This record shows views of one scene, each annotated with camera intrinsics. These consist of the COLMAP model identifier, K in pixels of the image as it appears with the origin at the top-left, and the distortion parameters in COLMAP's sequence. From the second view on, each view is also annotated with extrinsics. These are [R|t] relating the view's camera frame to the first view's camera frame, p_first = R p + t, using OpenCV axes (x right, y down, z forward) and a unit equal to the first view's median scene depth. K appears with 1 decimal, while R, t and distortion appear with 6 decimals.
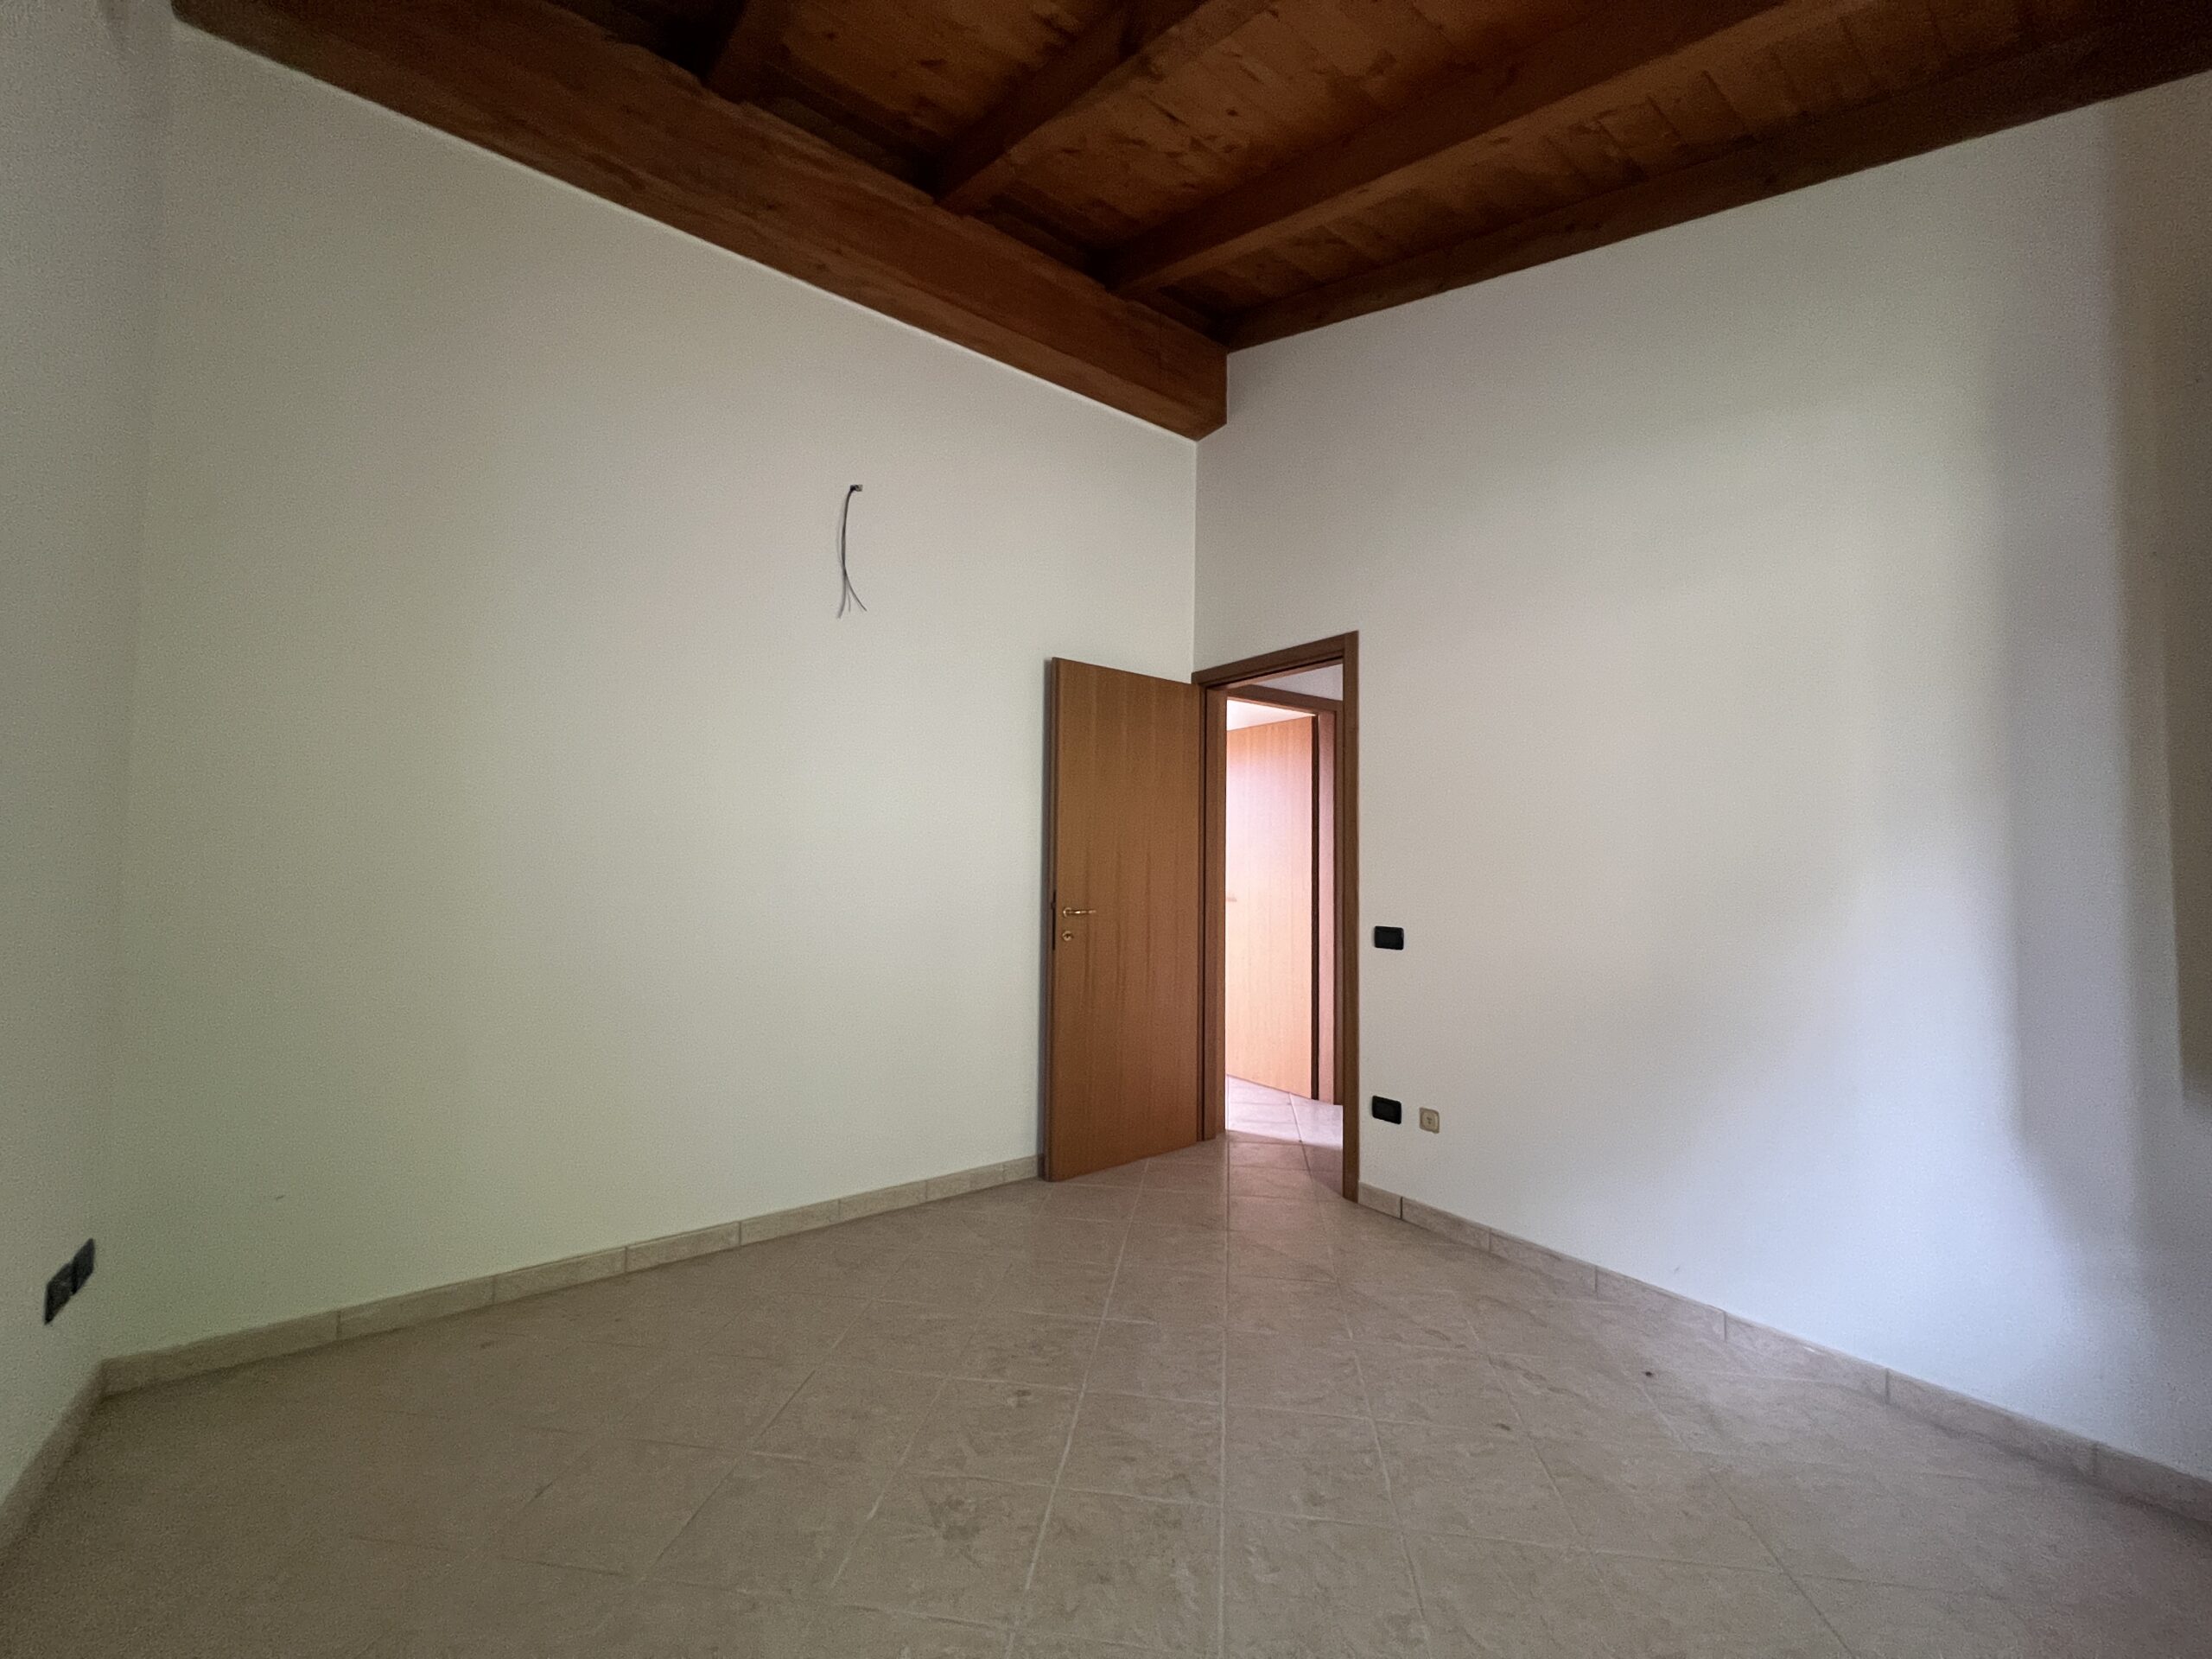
lens RADIAL K [[881.3, 0, 1104.4], [0, 881.3, 828.1], [0, 0, 1]] dist [-0.000206, -0.000222]
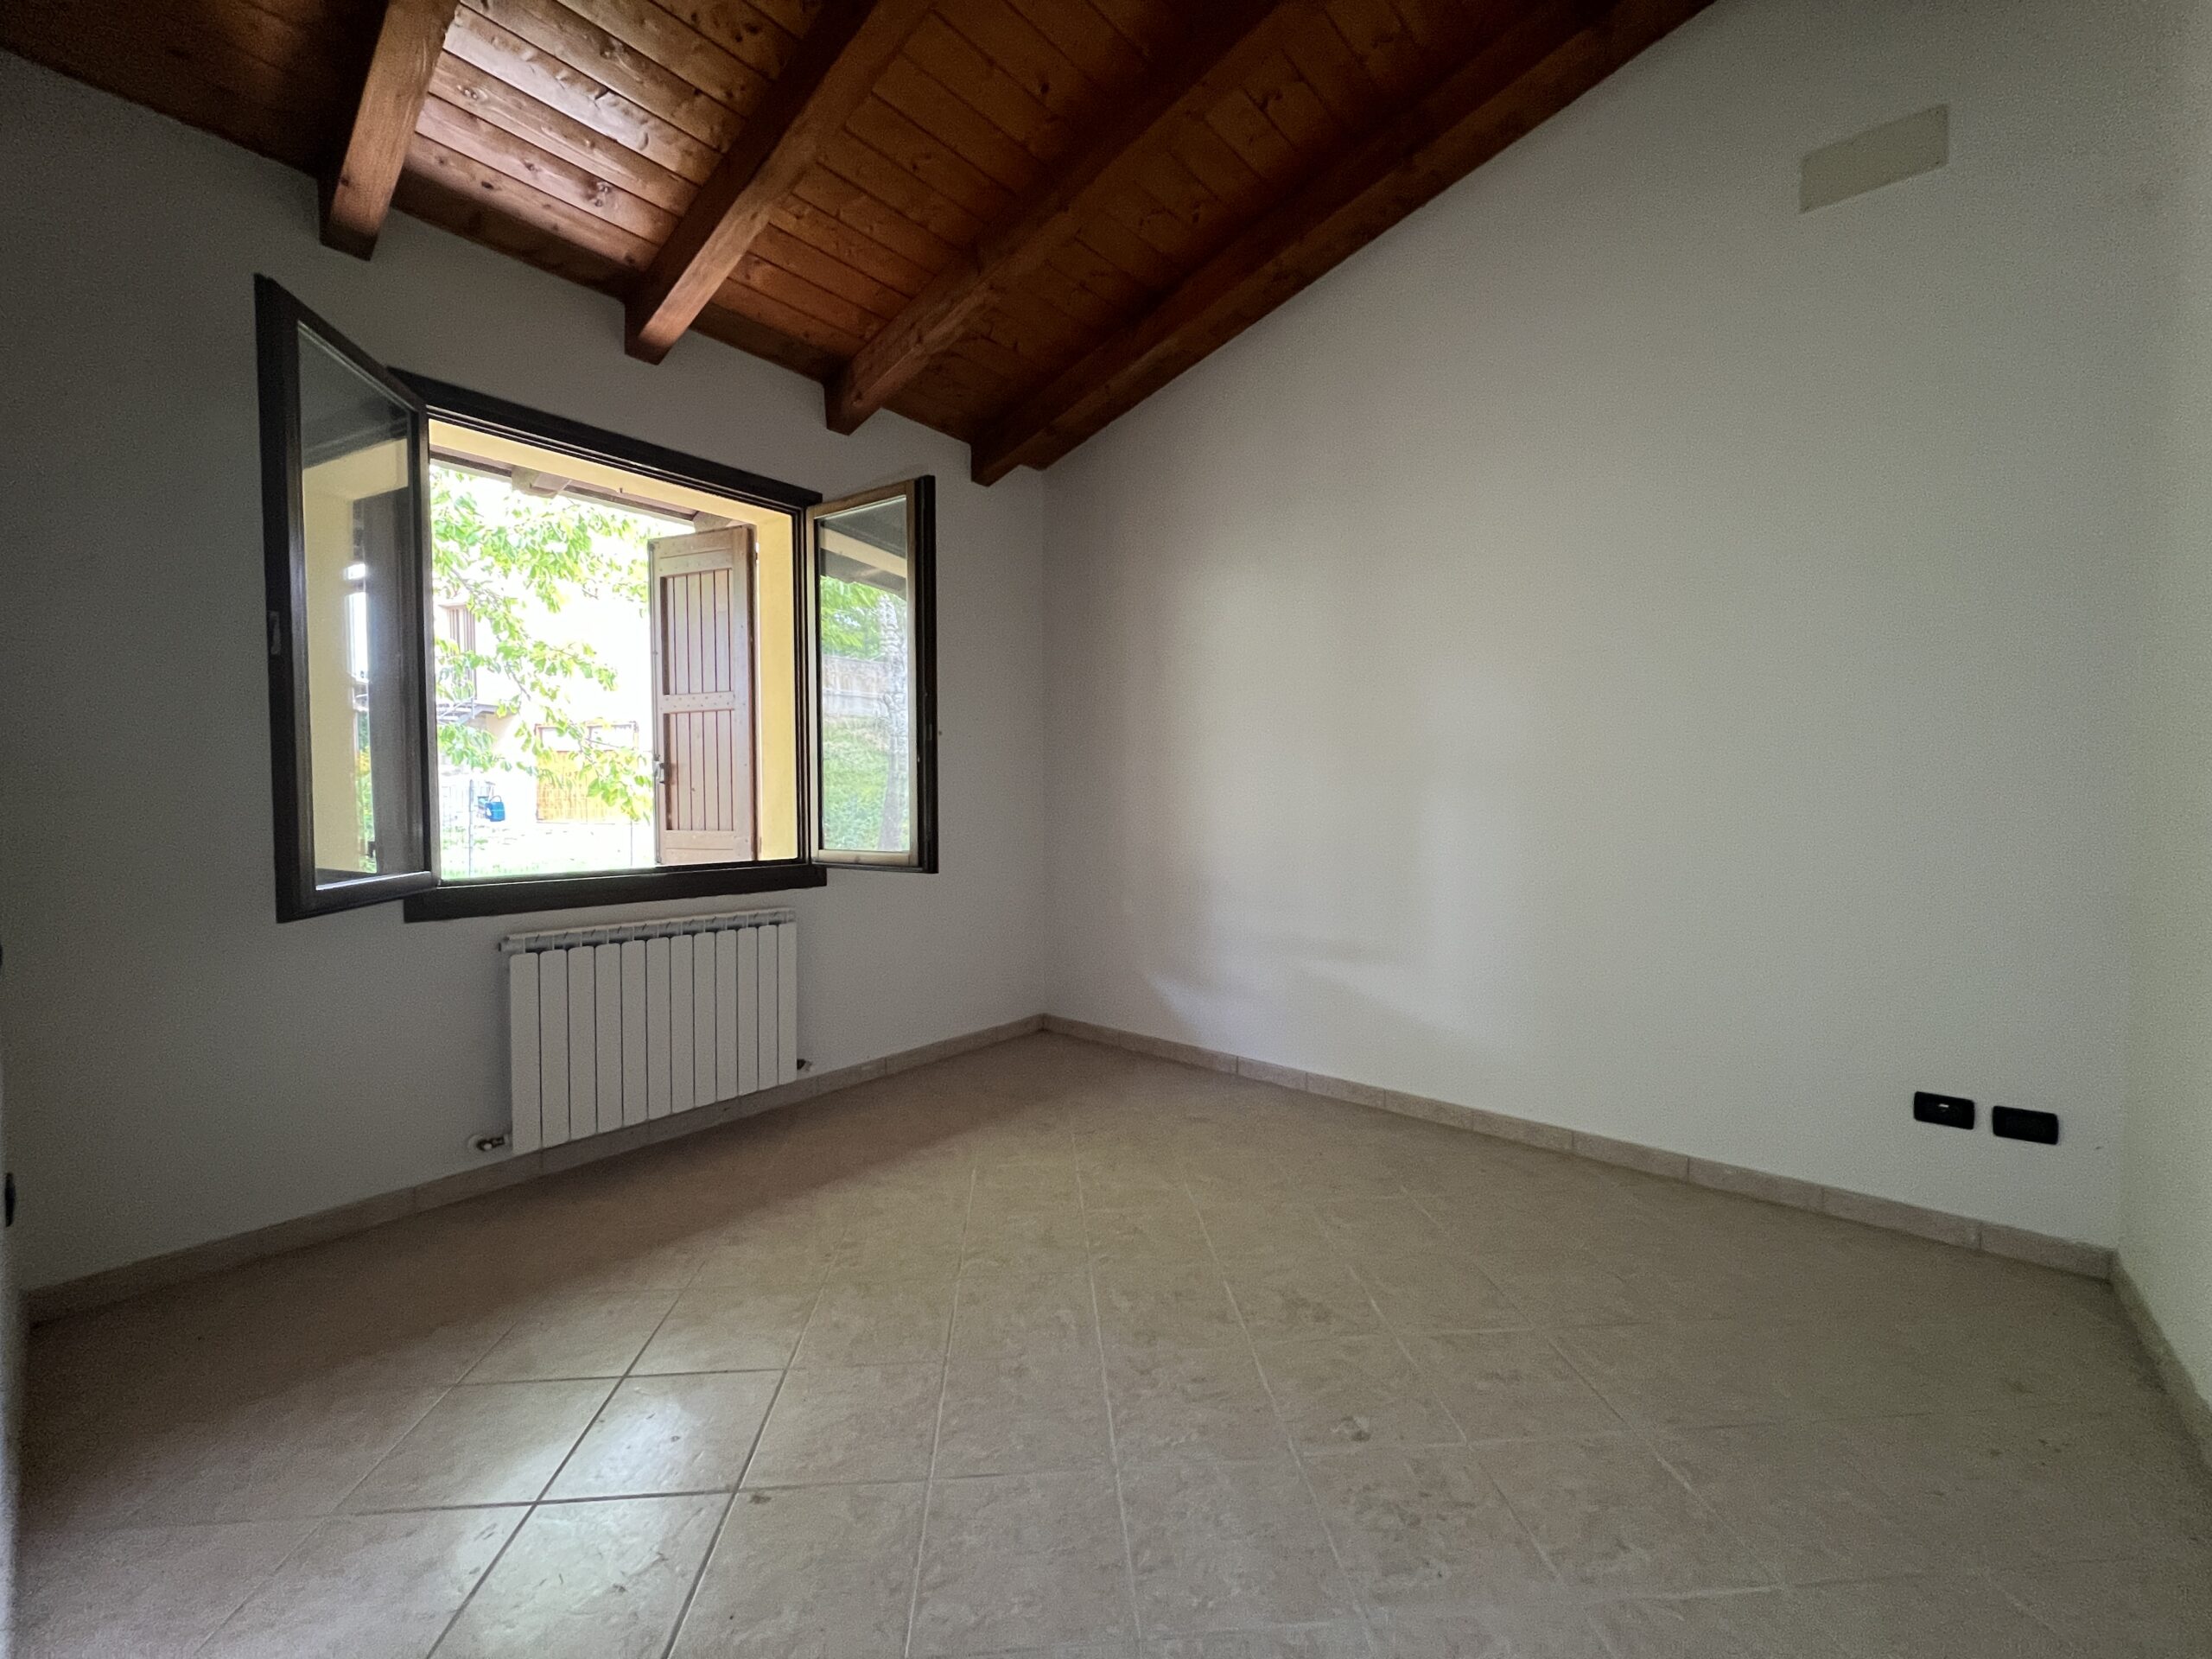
lens RADIAL K [[886.8, 0, 1106.0], [0, 886.8, 829.5], [0, 0, 1]] dist [-0.000087, -0.000447]
pose [[-0.974385, -0.003014, -0.224865, 0.353213], [-0.001126, 0.999963, -0.008524, 0.103299], [0.224883, -0.008052, -0.974353, 1.935501]]
